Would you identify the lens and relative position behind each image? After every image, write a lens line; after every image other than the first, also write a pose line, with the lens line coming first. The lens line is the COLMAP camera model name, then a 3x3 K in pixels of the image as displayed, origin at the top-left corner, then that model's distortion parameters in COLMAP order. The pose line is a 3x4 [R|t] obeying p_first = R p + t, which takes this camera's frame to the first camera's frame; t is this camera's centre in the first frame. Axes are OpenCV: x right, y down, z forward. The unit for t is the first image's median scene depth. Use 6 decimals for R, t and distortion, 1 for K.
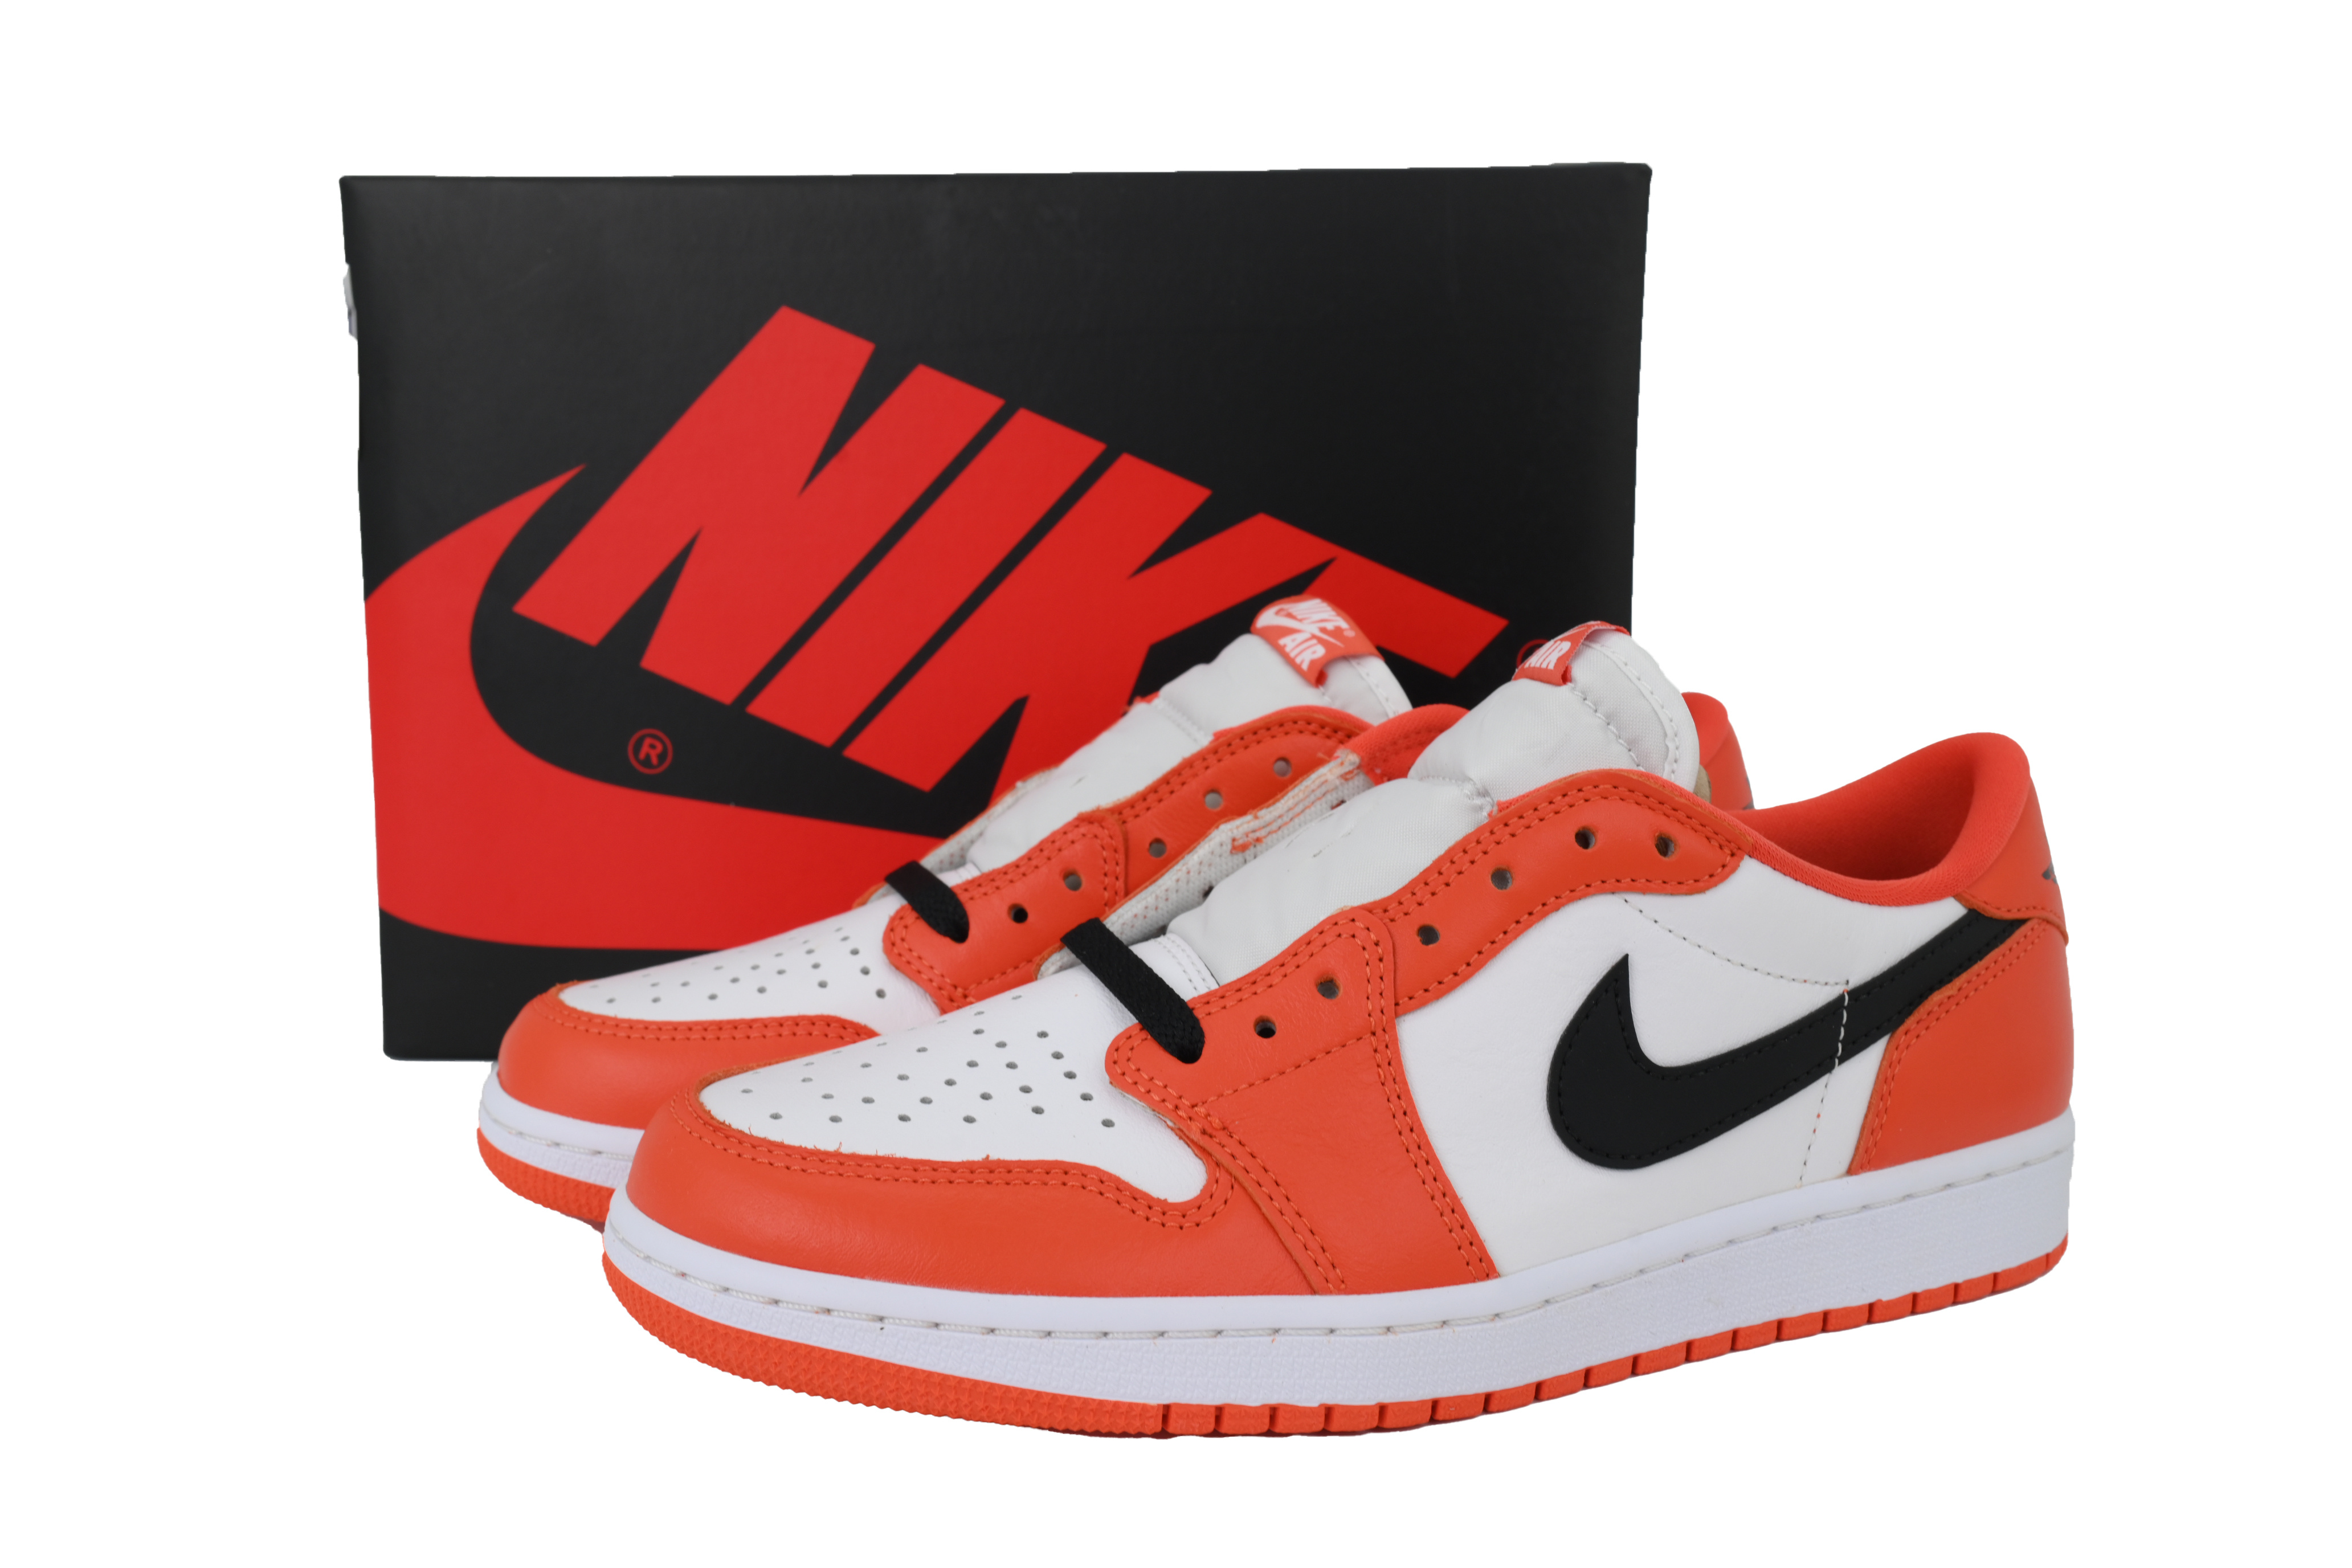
lens RADIAL K [[2265.9, 0, 1176.0], [0, 2265.9, 784.0], [0, 0, 1]] dist [0.049769, 0.003123]
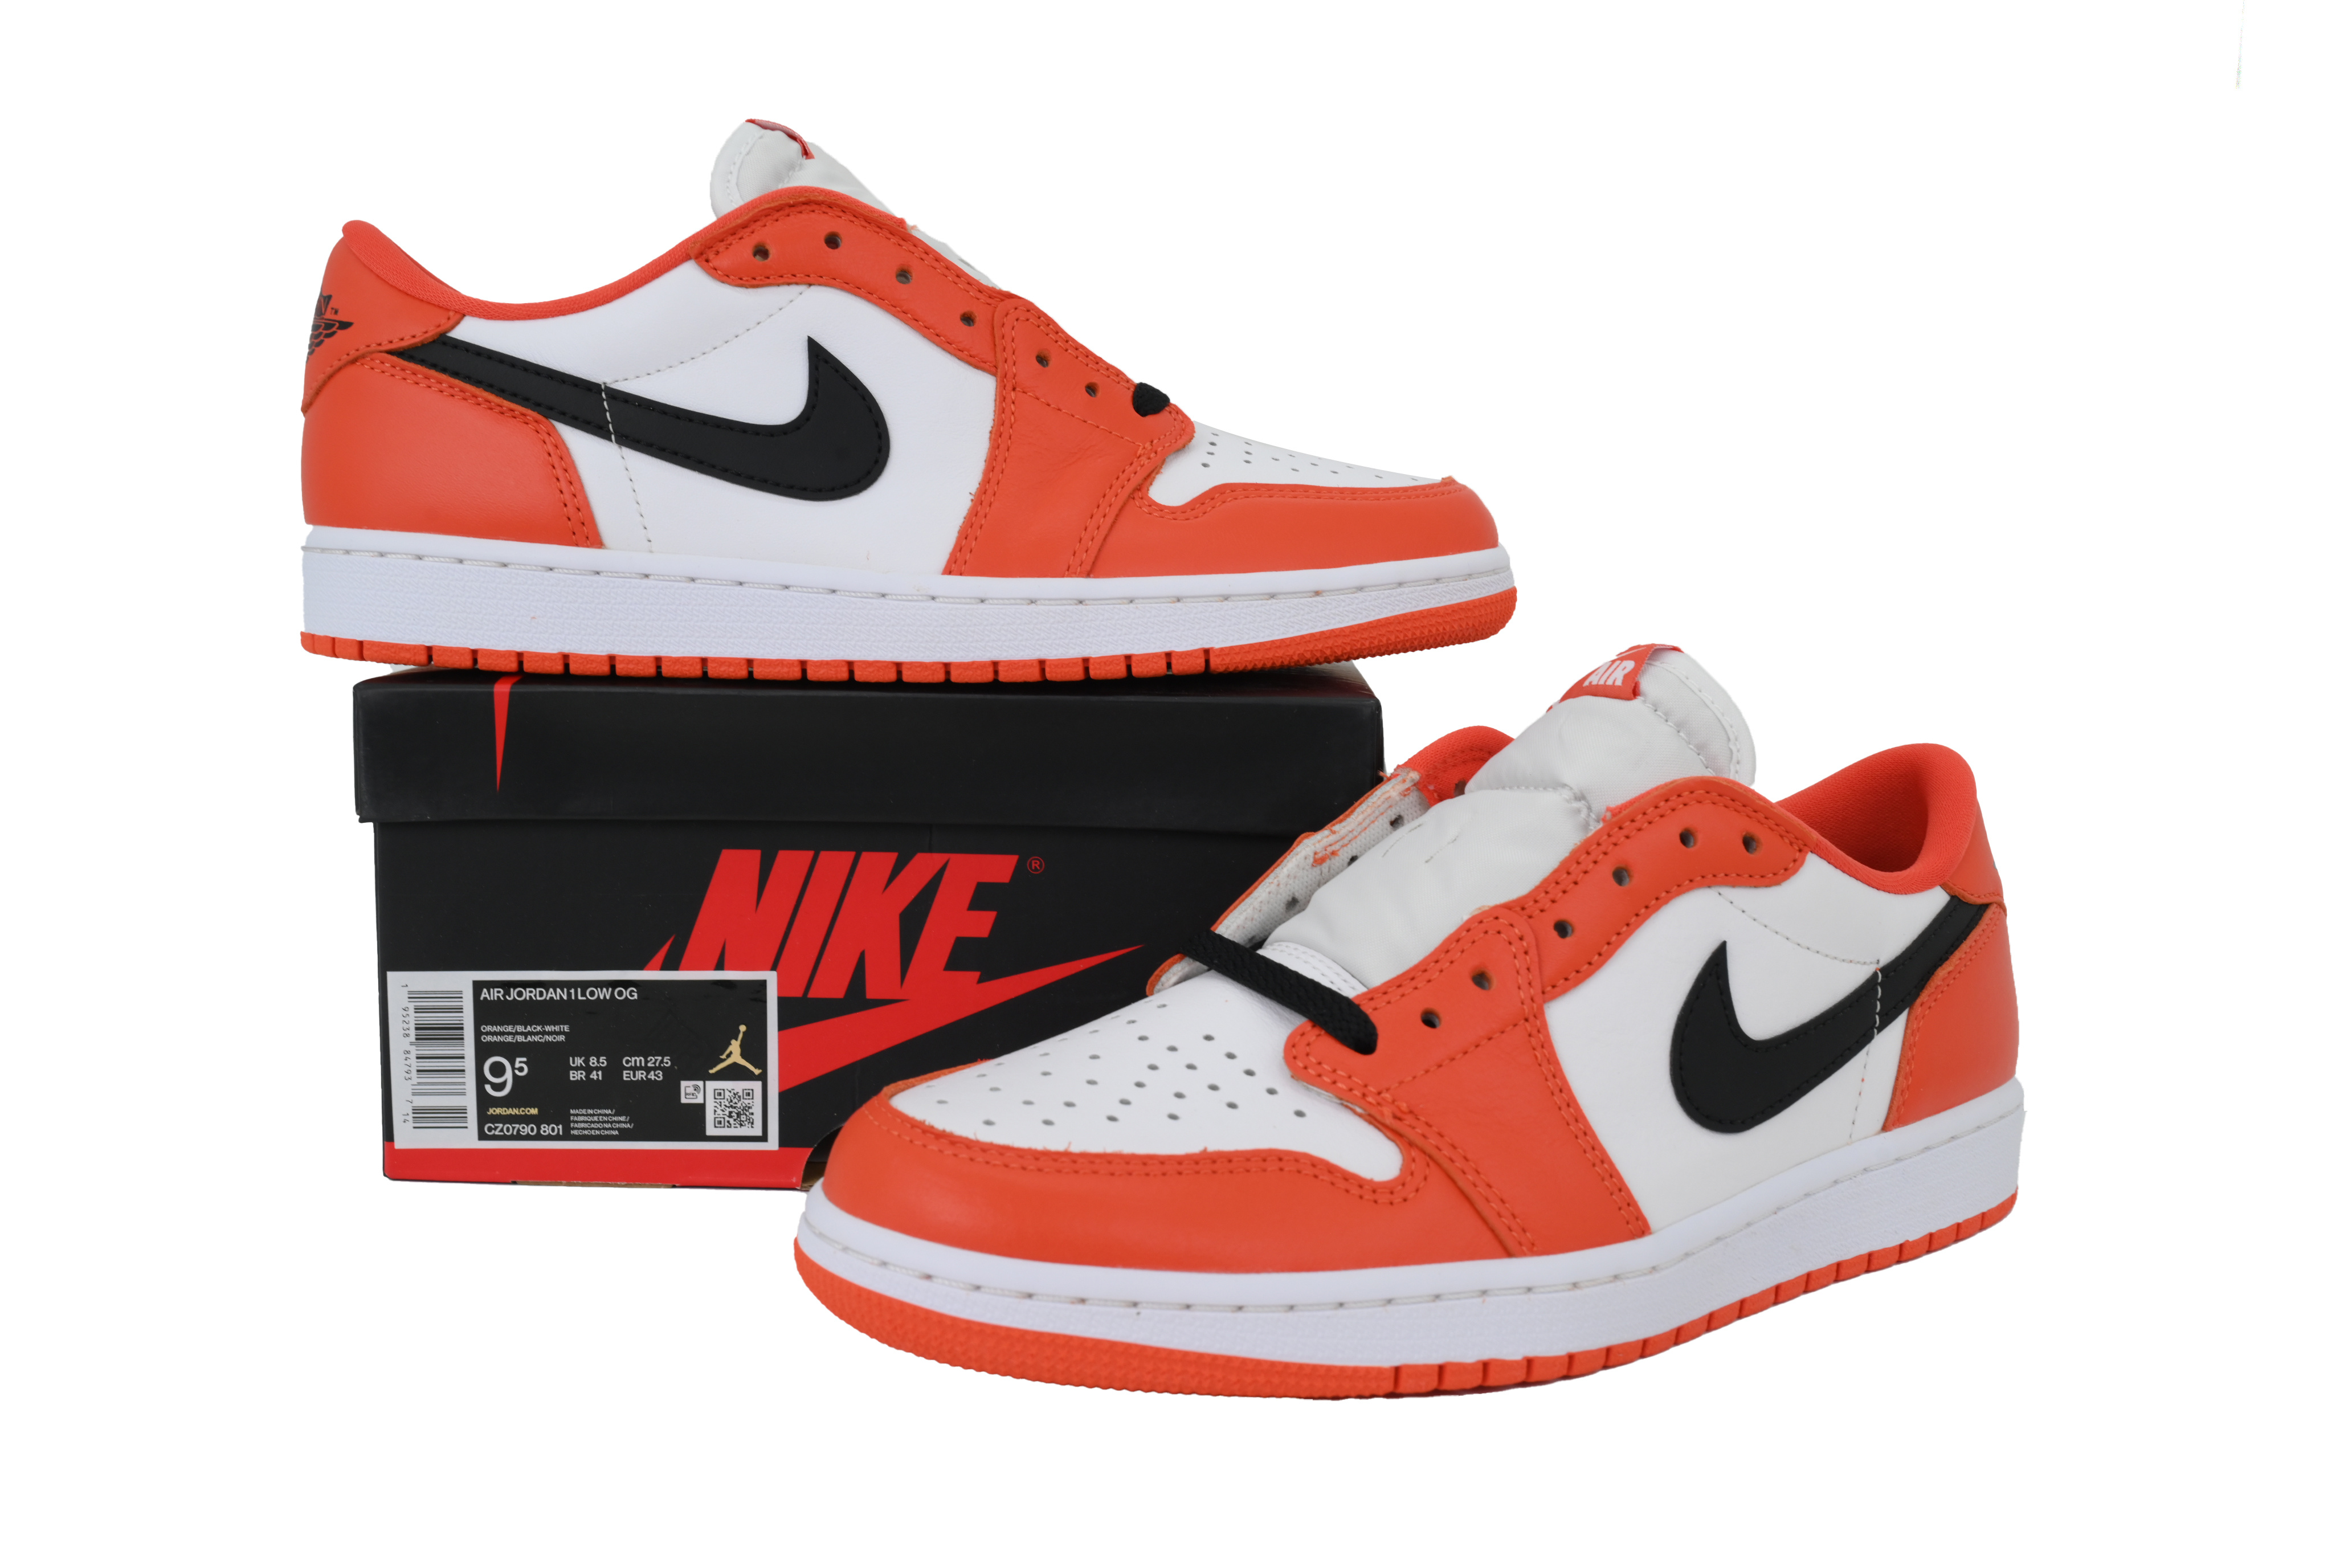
lens RADIAL K [[2265.9, 0, 1176.0], [0, 2265.9, 784.0], [0, 0, 1]] dist [0.049769, 0.003123]
pose [[0.976110, -0.019604, 0.216390, -0.310480], [0.024791, 0.999466, -0.021281, 0.014881], [-0.215857, 0.026137, 0.976075, -0.038653]]
